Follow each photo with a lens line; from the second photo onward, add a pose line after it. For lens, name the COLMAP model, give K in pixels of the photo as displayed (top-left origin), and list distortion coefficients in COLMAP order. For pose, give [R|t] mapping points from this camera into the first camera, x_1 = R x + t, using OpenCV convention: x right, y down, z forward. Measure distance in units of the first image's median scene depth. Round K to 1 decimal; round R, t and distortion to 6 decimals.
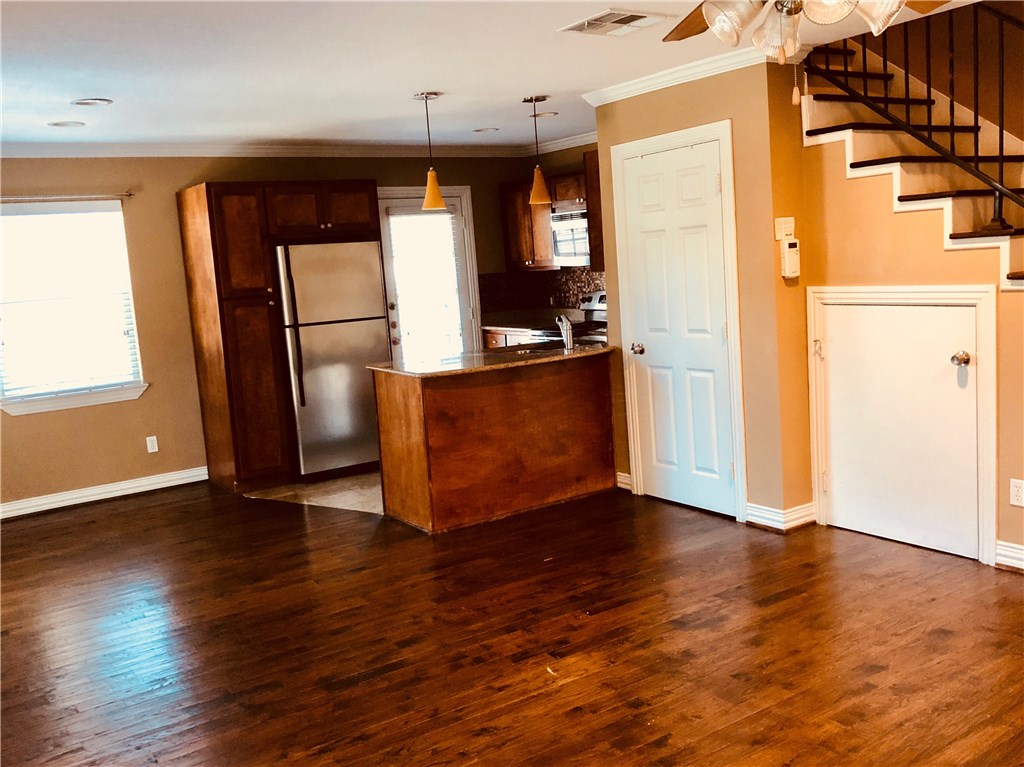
lens RADIAL K [[946.7, 0, 522.7], [0, 946.7, 377.6], [0, 0, 1]] dist [0.021601, 0.000000]
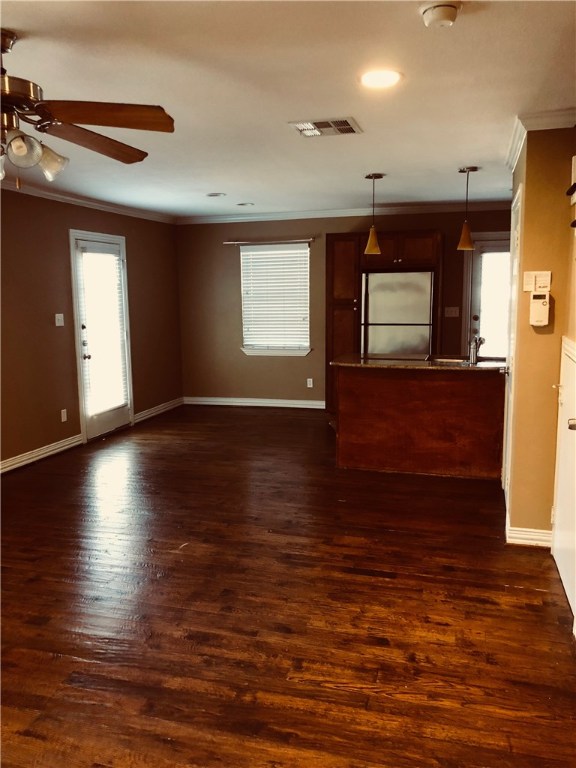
lens RADIAL K [[630.9, 0, 285.0], [0, 630.9, 384.1], [0, 0, 1]] dist [0.034652, -0.027241]
pose [[0.631342, 0.176125, -0.755240, 0.498936], [-0.131721, 0.984072, 0.119378, -0.065936], [0.764236, 0.024112, 0.644485, 0.224617]]
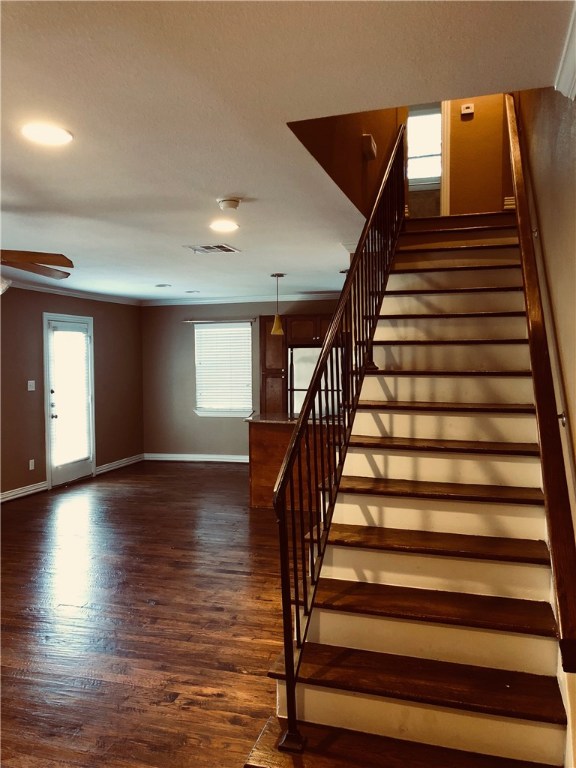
lens RADIAL K [[630.9, 0, 286.0], [0, 630.9, 382.6], [0, 0, 1]] dist [0.034652, -0.027241]
pose [[0.628480, 0.093912, -0.772136, 0.738671], [-0.134855, 0.990807, 0.010743, -0.083457], [0.766047, 0.097375, 0.635367, 0.195627]]
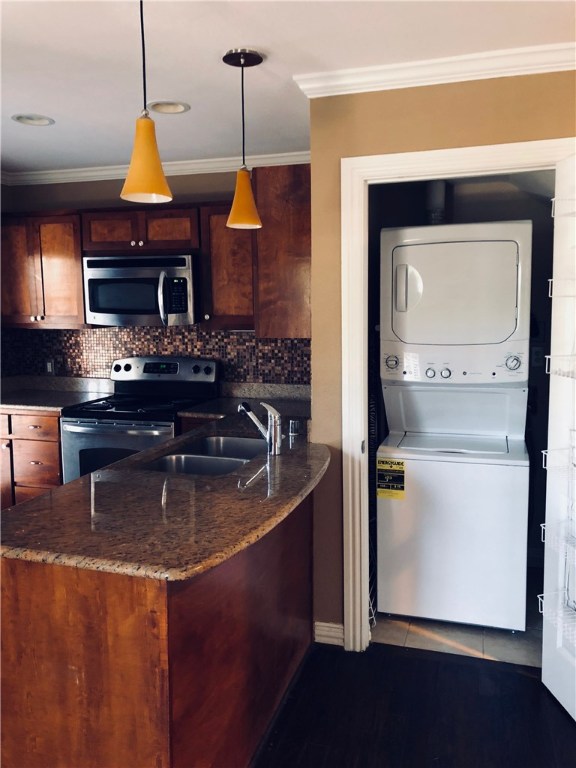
lens RADIAL K [[630.9, 0, 288.6], [0, 630.9, 375.7], [0, 0, 1]] dist [0.034652, -0.027241]
pose [[0.778036, -0.005148, 0.628199, -0.198791], [0.032607, 0.998950, -0.032198, -0.065154], [-0.627373, 0.045534, 0.777386, 0.593233]]
